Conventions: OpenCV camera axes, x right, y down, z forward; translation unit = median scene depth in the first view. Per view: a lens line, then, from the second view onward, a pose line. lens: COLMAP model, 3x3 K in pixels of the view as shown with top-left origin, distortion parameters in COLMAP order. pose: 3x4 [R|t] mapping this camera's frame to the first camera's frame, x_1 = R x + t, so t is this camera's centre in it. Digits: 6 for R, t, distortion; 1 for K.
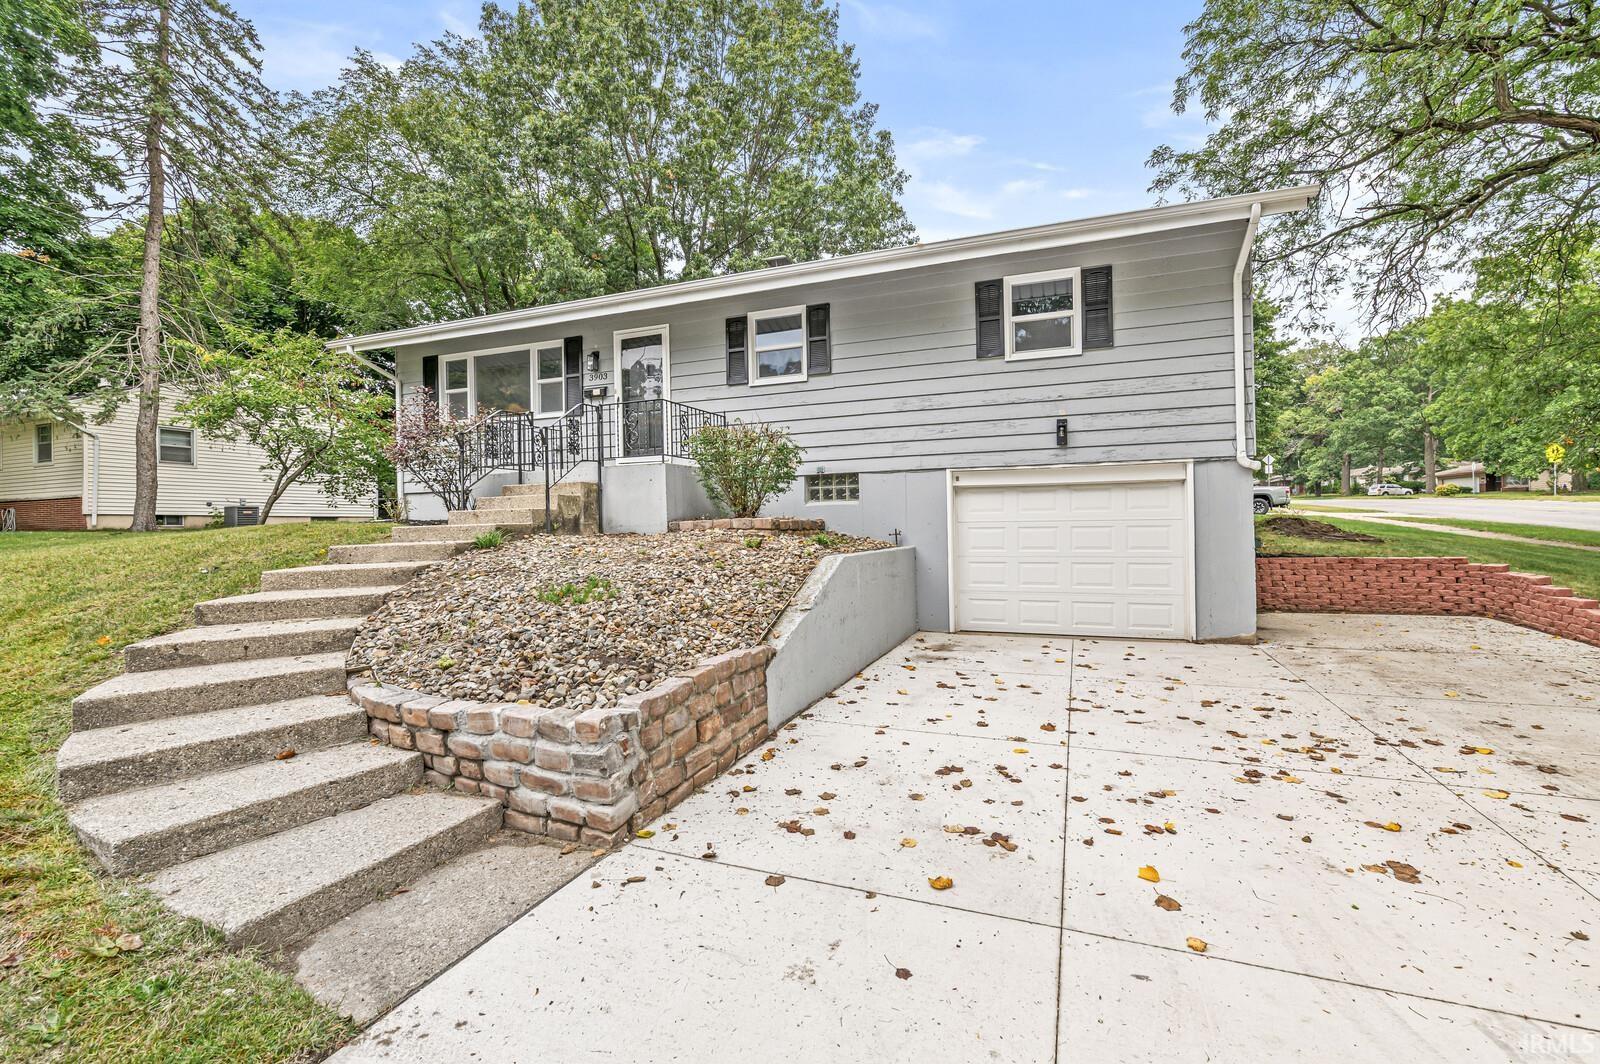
lens RADIAL K [[691.2, 0, 738.9], [0, 691.2, 528.1], [0, 0, 1]] dist [0.001104, -0.001033]
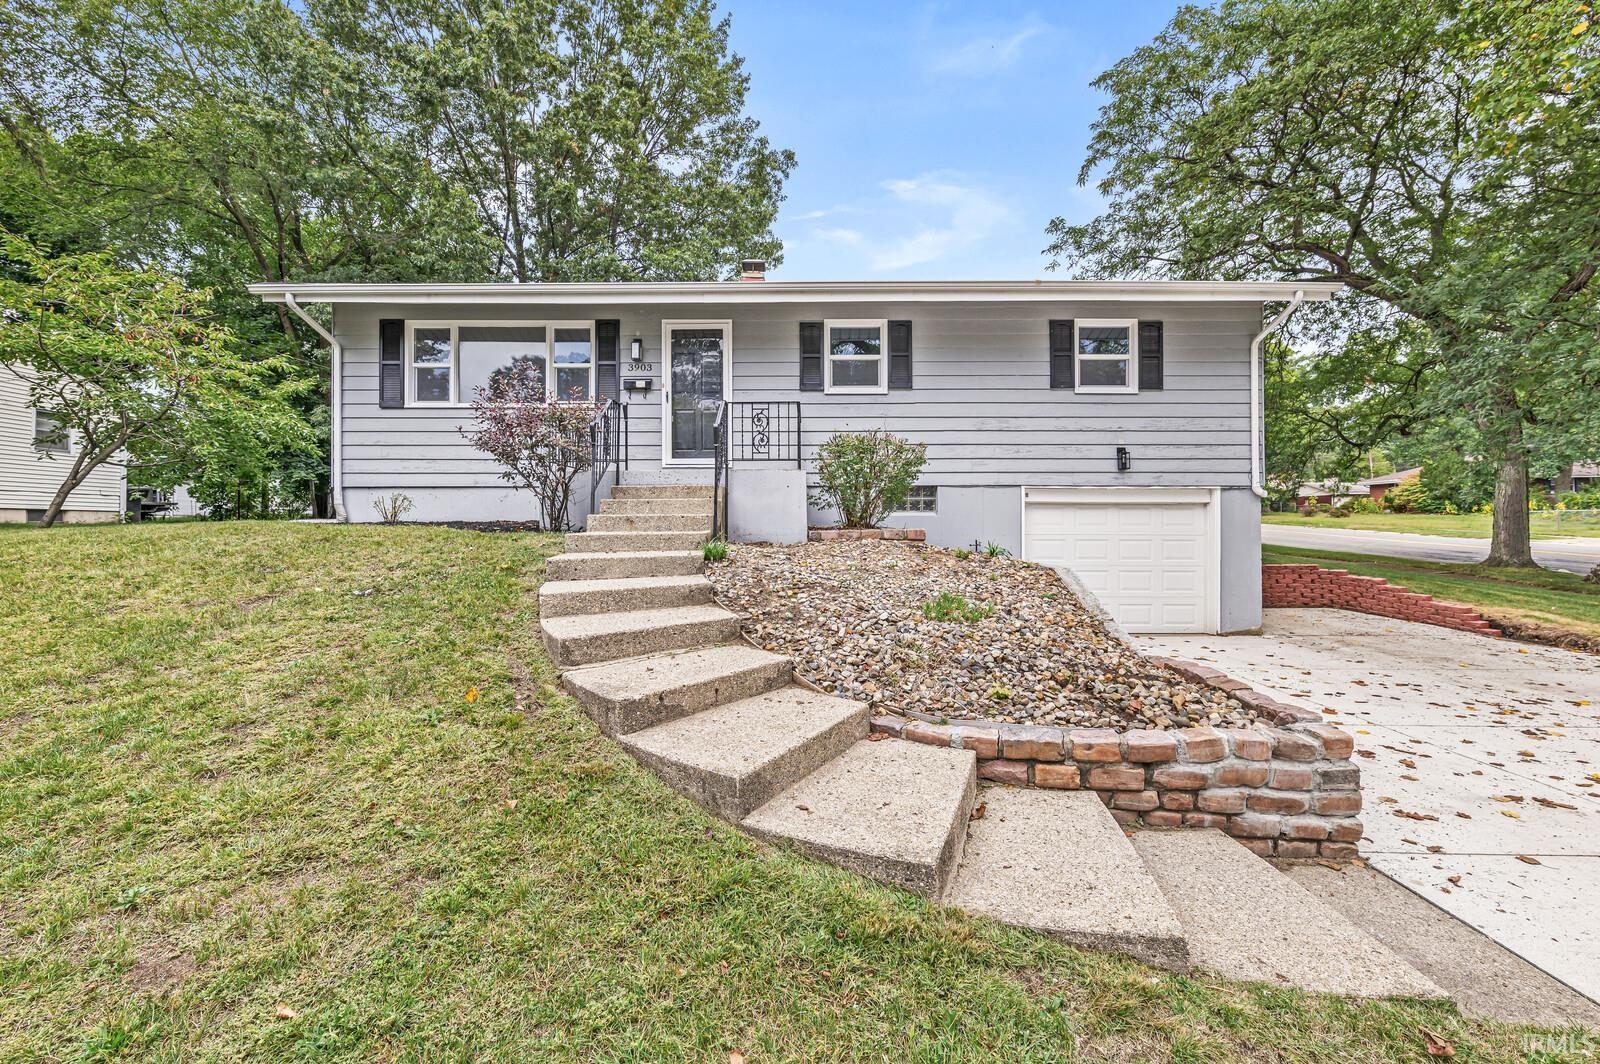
lens RADIAL K [[691.2, 0, 796.0], [0, 691.2, 527.7], [0, 0, 1]] dist [0.001104, -0.001033]
pose [[0.932444, 0.016166, 0.360953, -0.454580], [-0.013662, 0.999862, -0.009487, -0.003812], [-0.361056, 0.003914, 0.932536, 0.112031]]
